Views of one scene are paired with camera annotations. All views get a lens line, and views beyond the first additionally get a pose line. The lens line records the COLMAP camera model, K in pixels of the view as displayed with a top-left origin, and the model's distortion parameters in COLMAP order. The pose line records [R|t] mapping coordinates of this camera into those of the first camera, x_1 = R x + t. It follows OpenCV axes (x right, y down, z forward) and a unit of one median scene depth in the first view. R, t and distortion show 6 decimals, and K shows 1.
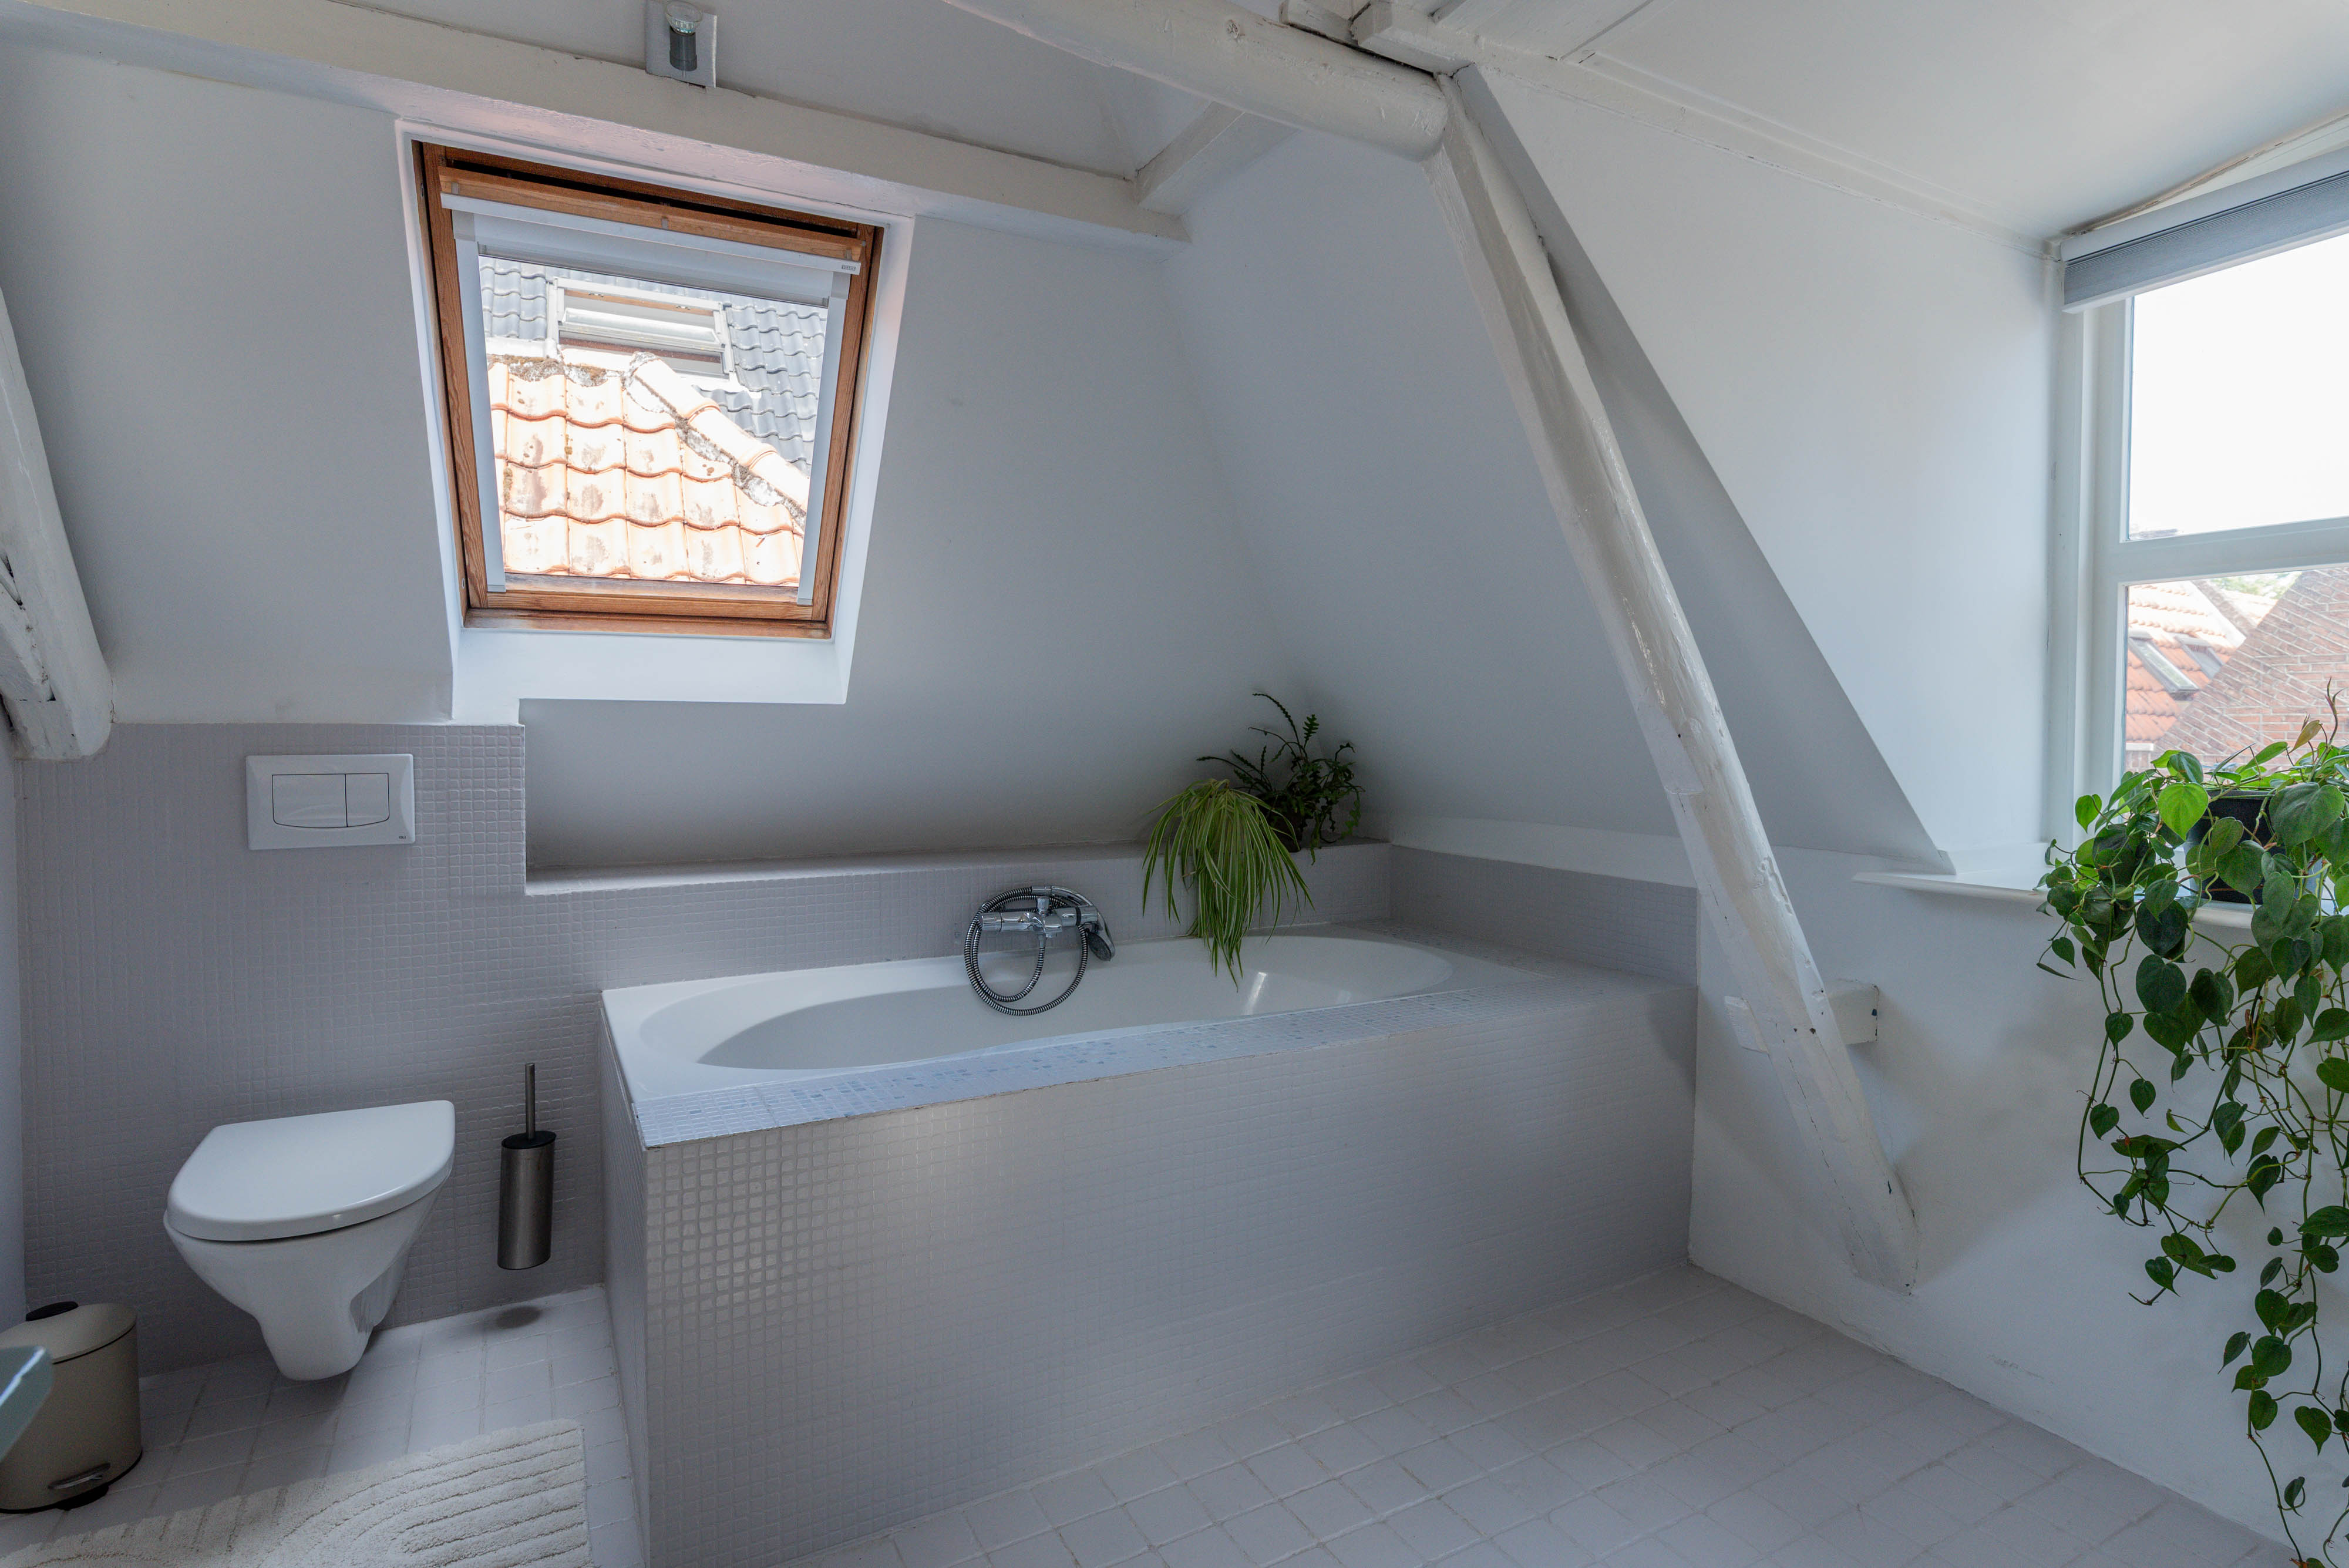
lens RADIAL K [[1190.0, 0, 1186.7], [0, 1190.0, 777.5], [0, 0, 1]] dist [-0.006217, -0.000410]
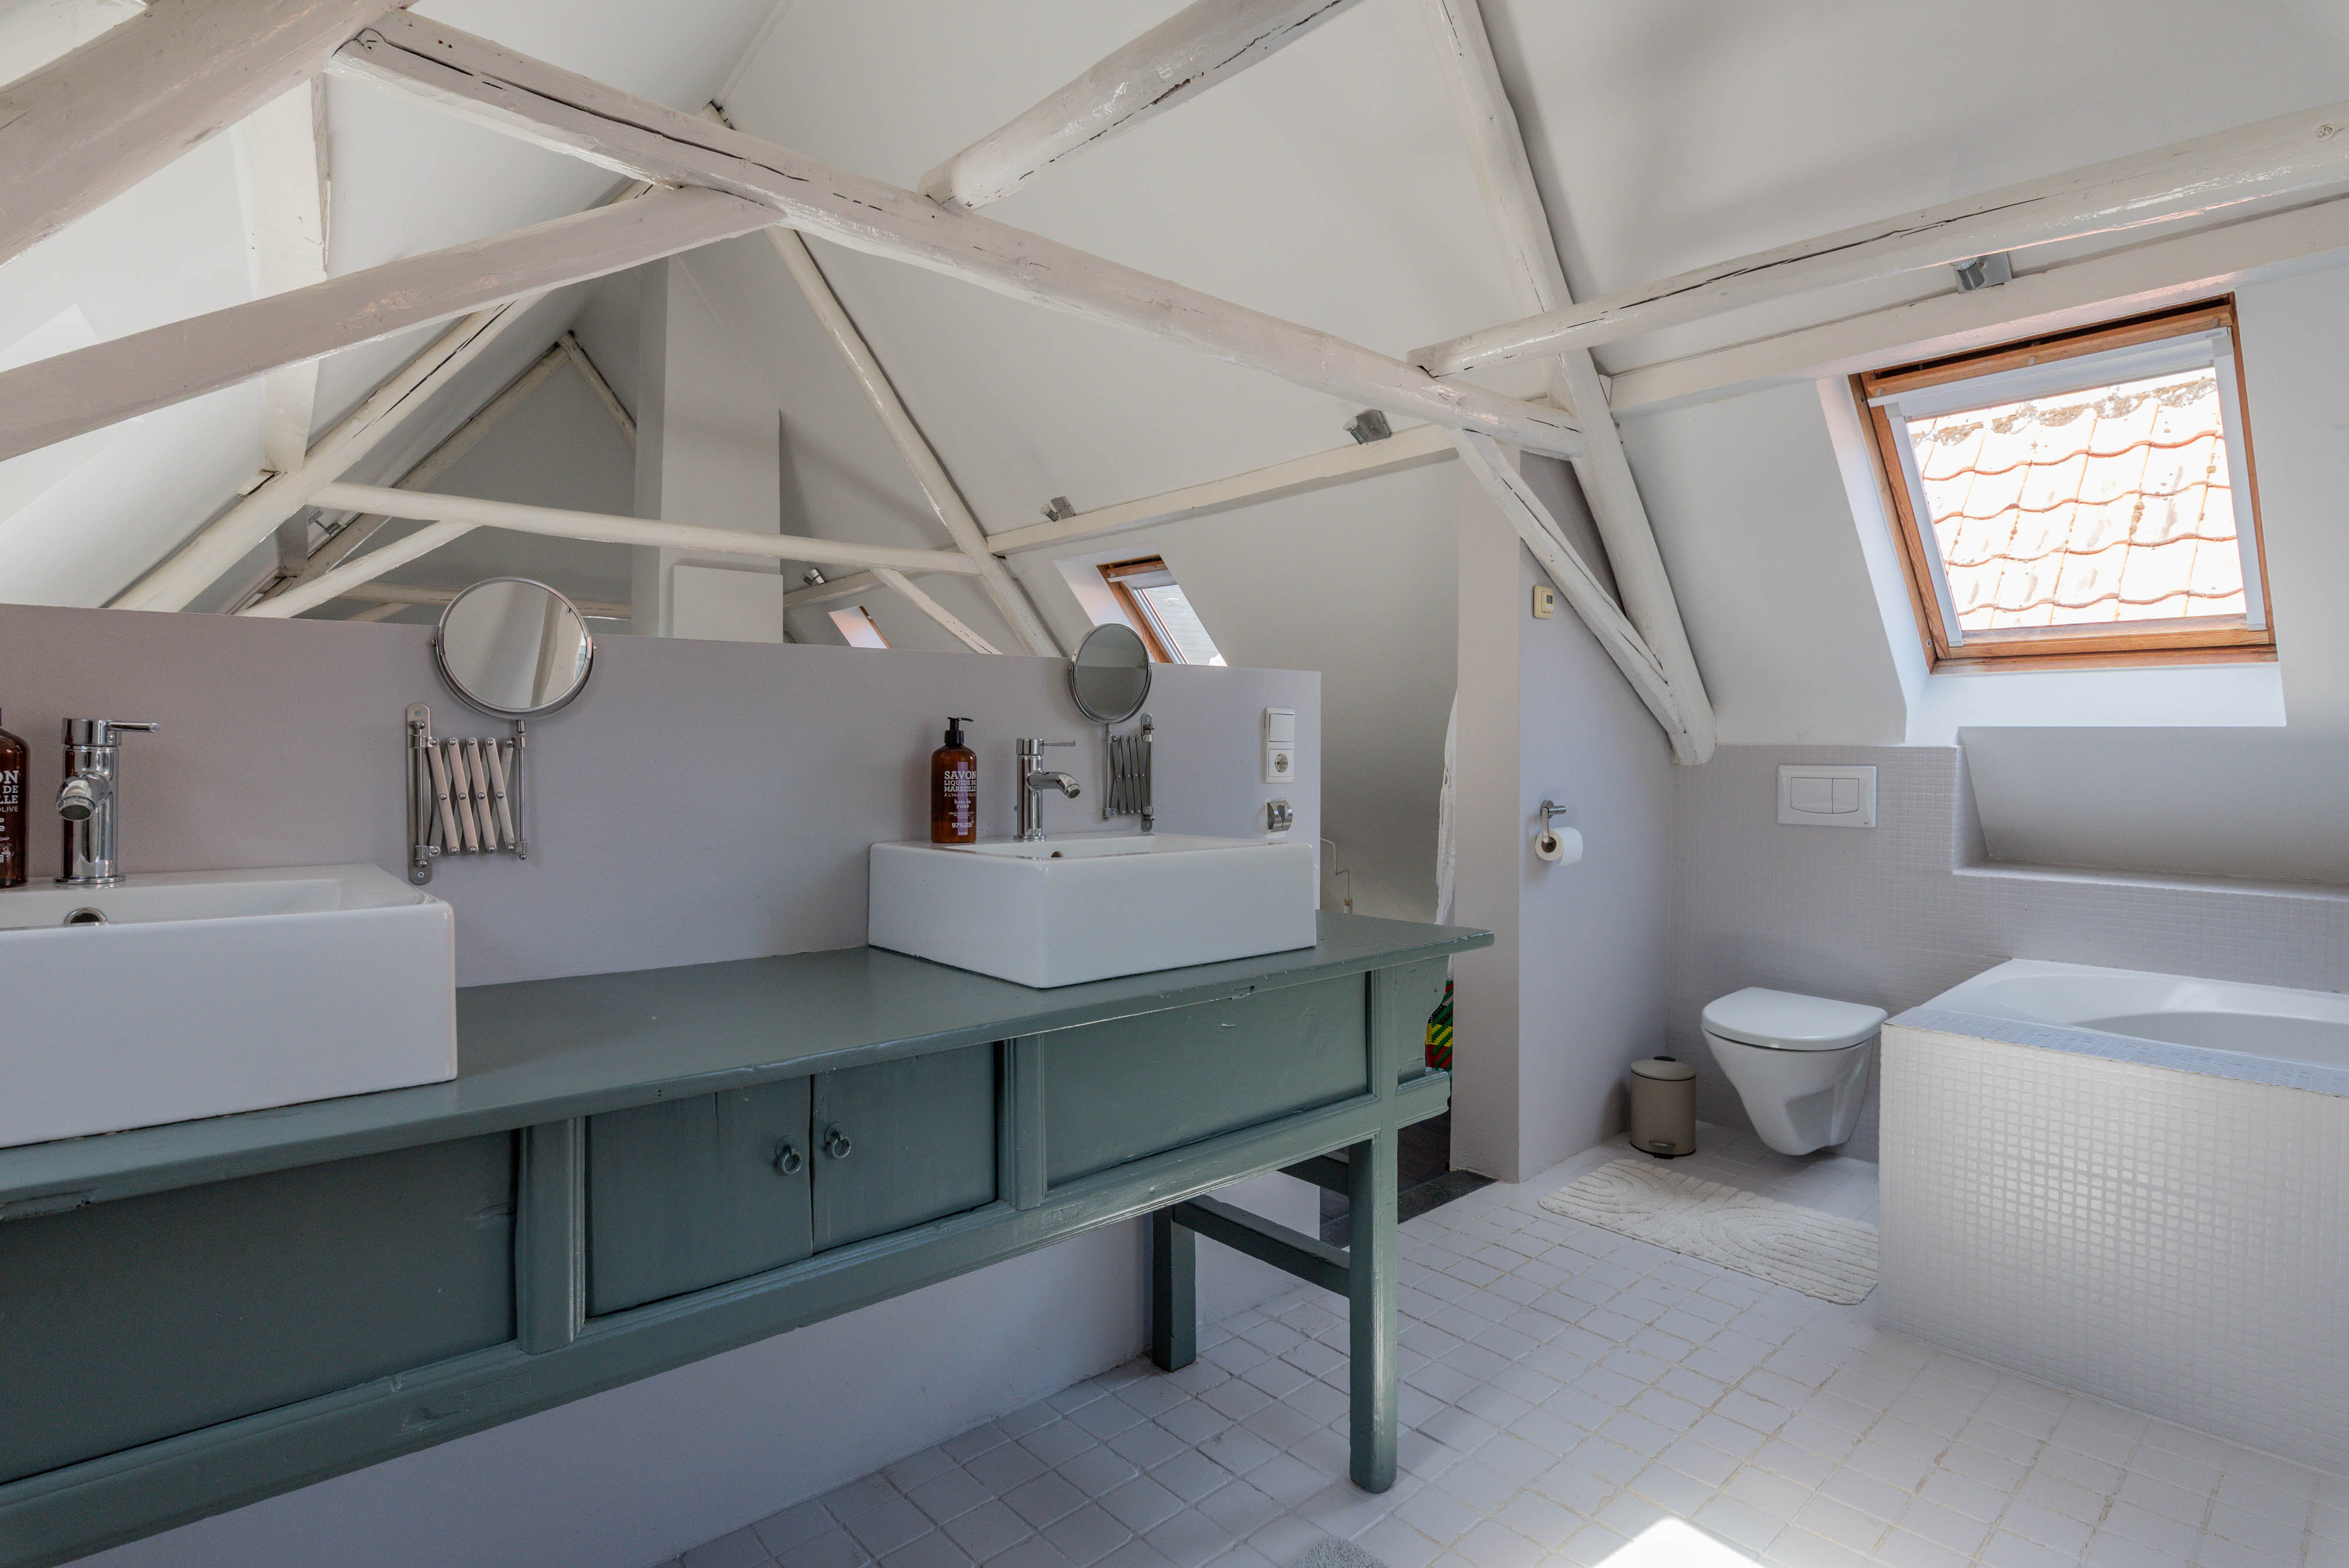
lens RADIAL K [[1190.0, 0, 1177.9], [0, 1190.0, 771.6], [0, 0, 1]] dist [-0.006217, -0.000410]
pose [[0.245586, 0.024736, -0.969059, 0.518761], [-0.040458, 0.999065, 0.015249, -0.000893], [0.968530, 0.035461, 0.246357, -0.178874]]
